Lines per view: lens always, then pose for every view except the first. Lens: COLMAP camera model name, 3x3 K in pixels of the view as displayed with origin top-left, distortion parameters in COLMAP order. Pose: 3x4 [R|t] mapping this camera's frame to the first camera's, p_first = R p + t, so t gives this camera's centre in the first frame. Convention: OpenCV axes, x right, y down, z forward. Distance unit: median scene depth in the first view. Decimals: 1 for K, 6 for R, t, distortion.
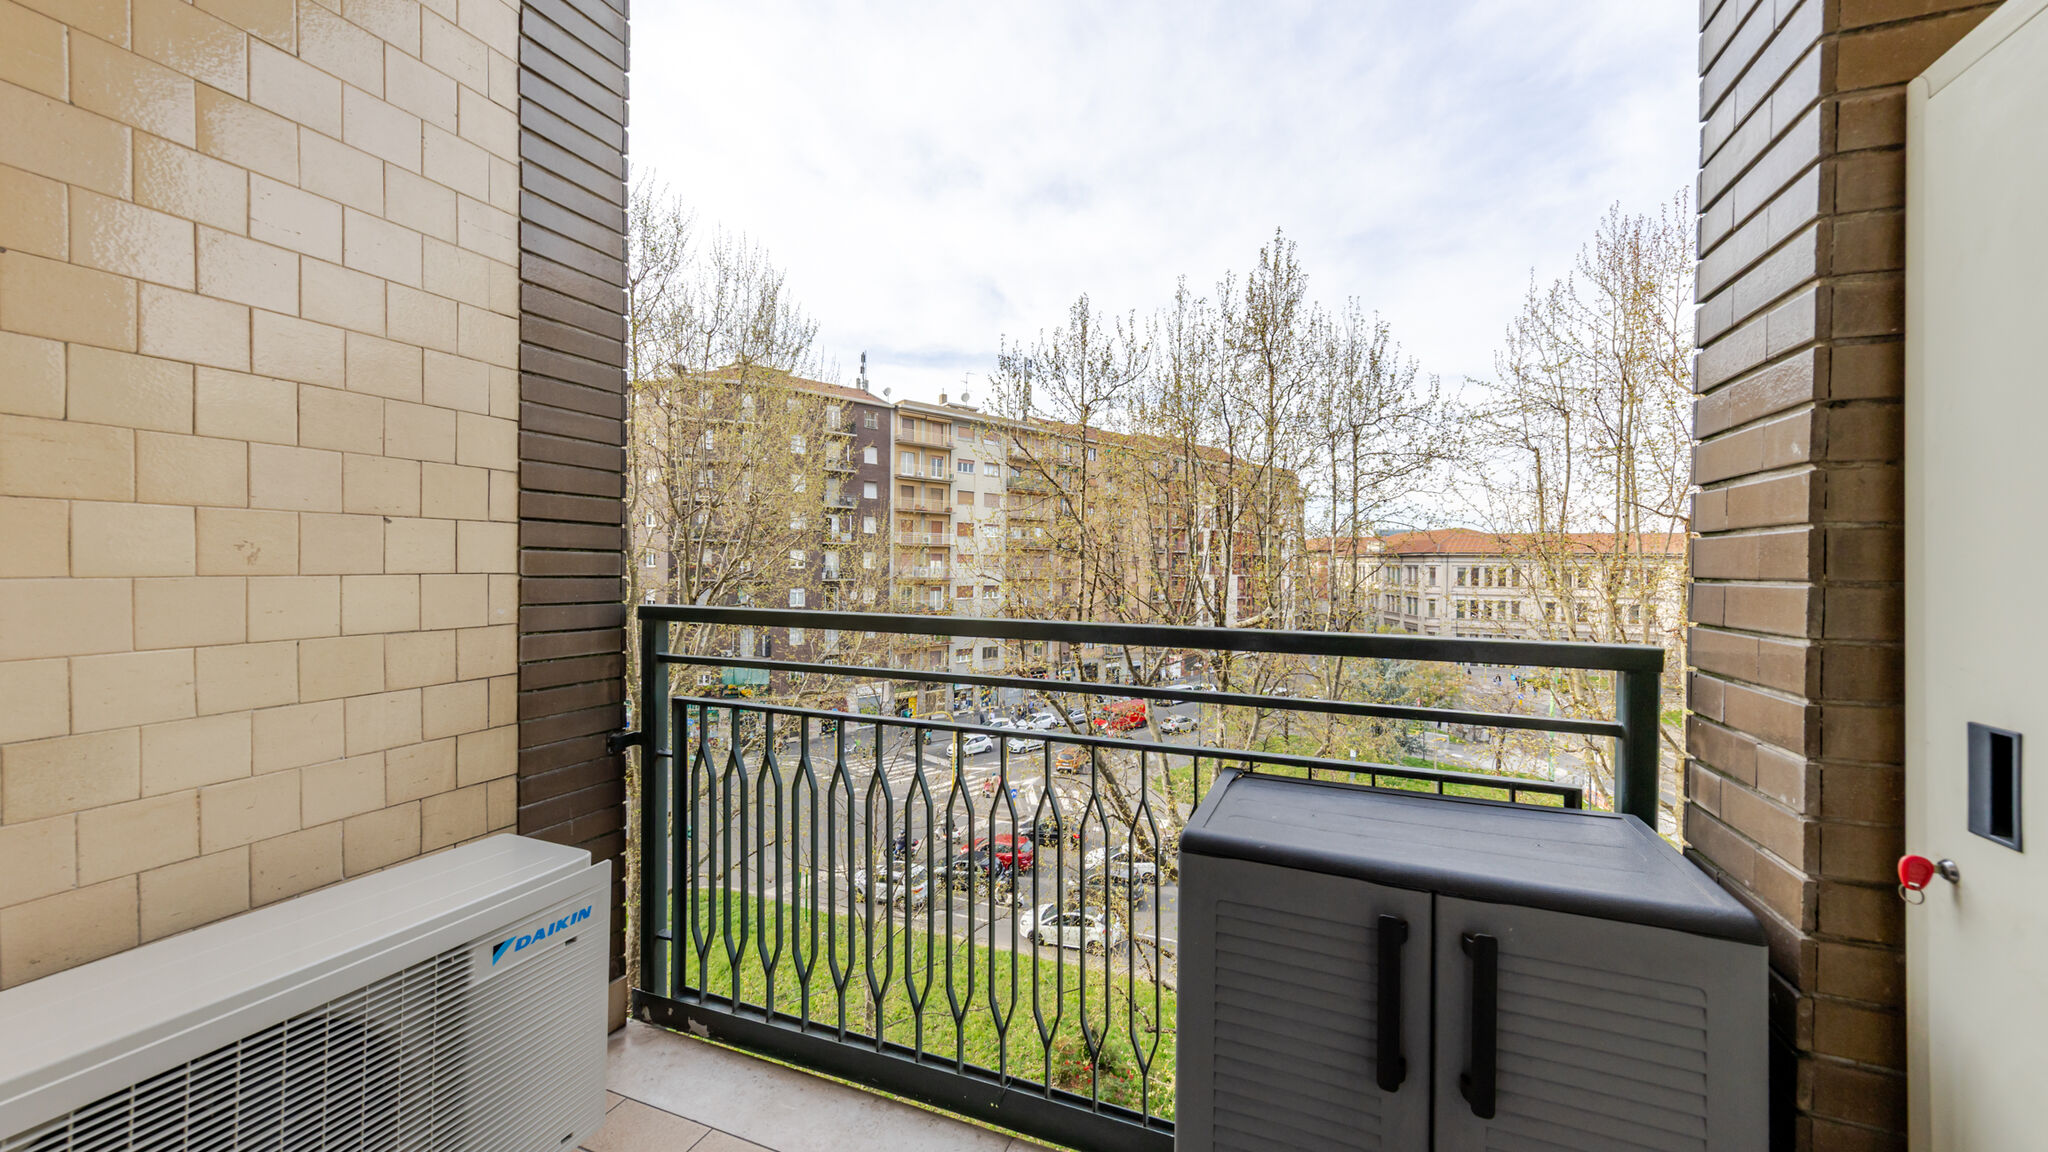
lens RADIAL K [[656.2, 0, 1013.3], [0, 656.2, 537.1], [0, 0, 1]] dist [0.010688, -0.002985]
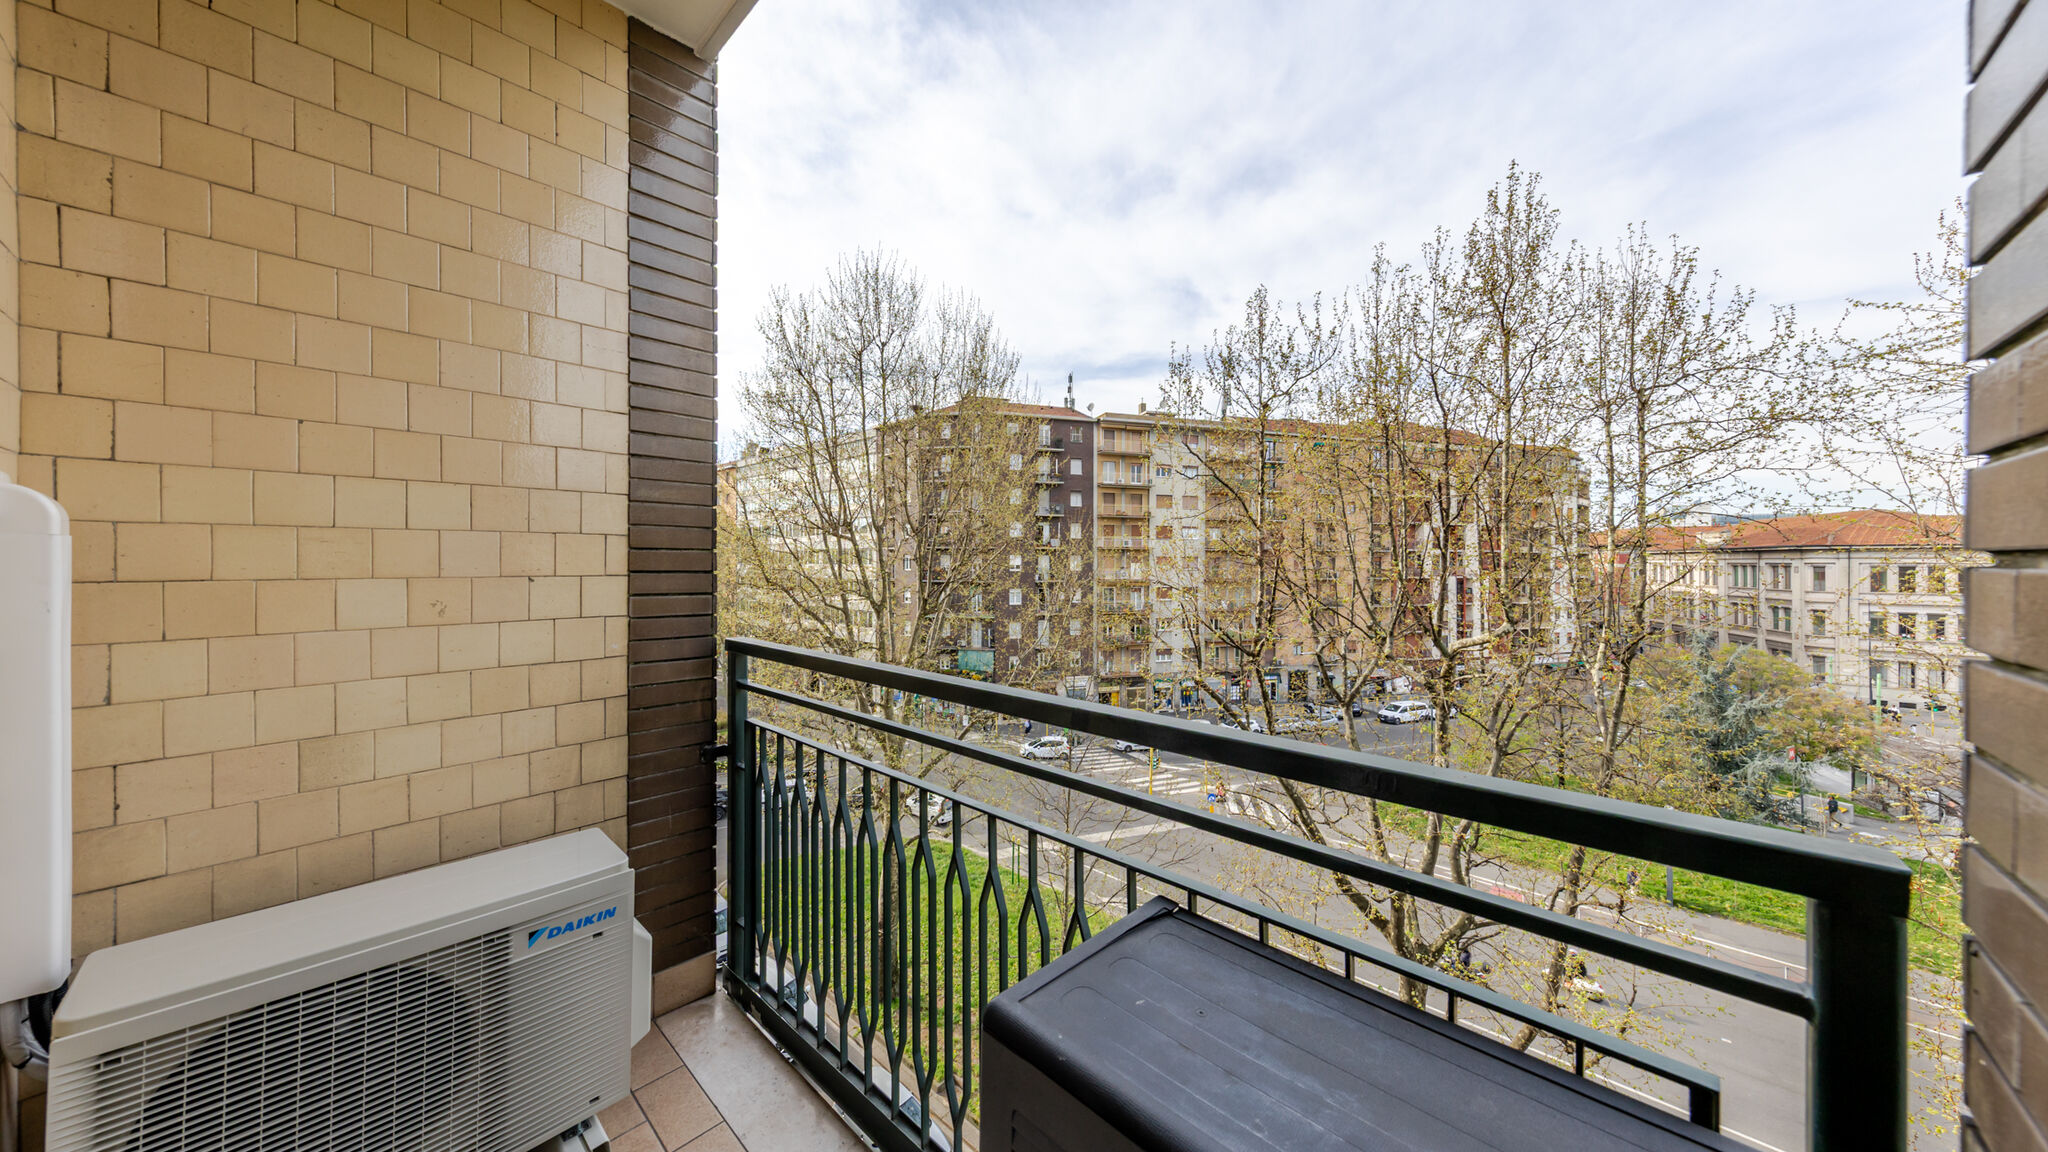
lens RADIAL K [[595.6, 0, 1016.6], [0, 595.6, 531.8], [0, 0, 1]] dist [0.009220, -0.001715]
pose [[0.921695, -0.030906, -0.386683, 0.107988], [0.031307, 0.999496, -0.005262, -0.021387], [0.386650, -0.007256, 0.922198, 0.064774]]
